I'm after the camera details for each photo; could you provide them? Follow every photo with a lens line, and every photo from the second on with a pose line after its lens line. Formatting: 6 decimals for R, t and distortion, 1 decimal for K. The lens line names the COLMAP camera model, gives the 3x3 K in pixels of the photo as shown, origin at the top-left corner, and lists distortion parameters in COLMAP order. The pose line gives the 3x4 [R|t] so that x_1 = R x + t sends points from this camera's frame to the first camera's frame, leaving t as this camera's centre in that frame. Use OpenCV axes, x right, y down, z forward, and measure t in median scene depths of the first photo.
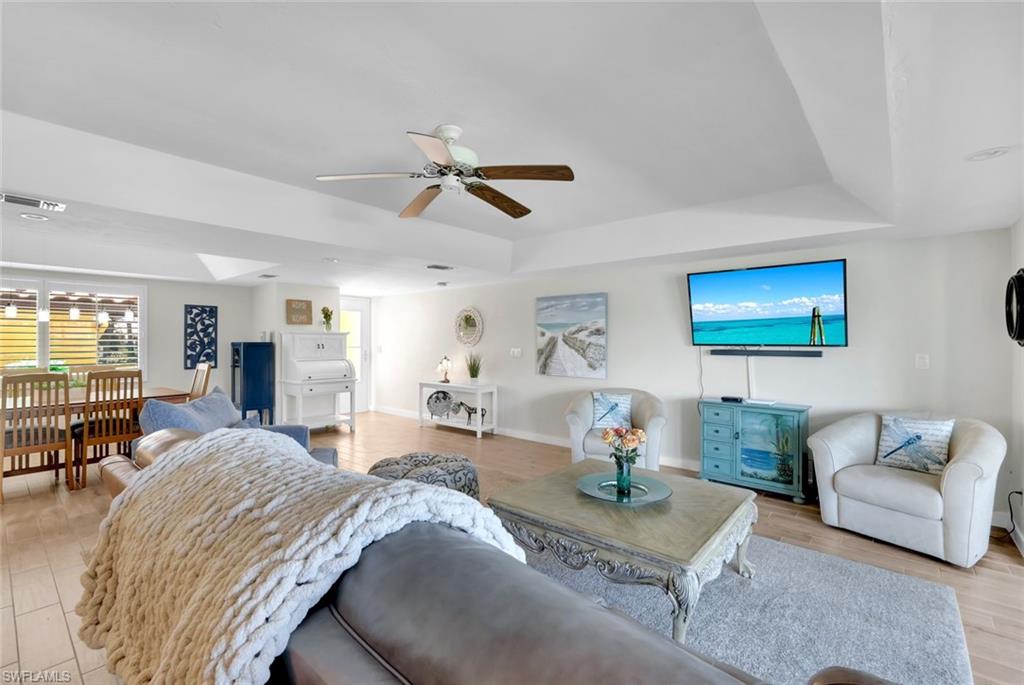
lens RADIAL K [[449.6, 0, 505.8], [0, 449.6, 339.9], [0, 0, 1]] dist [0.002684, -0.001363]
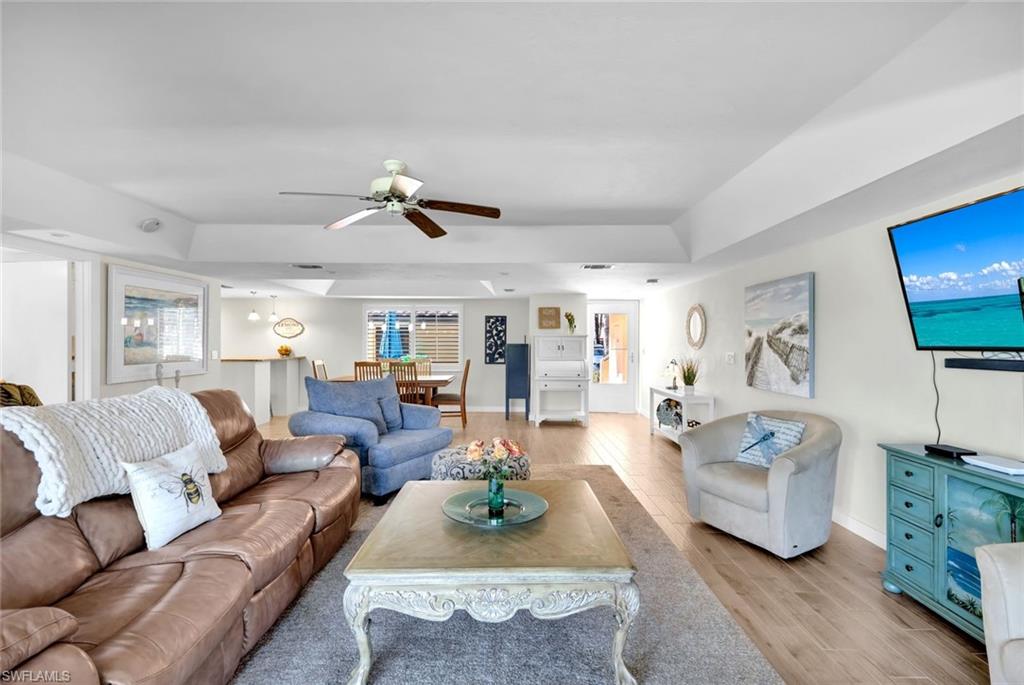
lens RADIAL K [[449.6, 0, 510.1], [0, 449.6, 337.2], [0, 0, 1]] dist [0.002684, -0.001363]
pose [[0.659873, -0.008907, -0.751324, 0.364760], [-0.001027, 0.999918, -0.012756, 0.002968], [0.751376, 0.009189, 0.659810, 0.169716]]
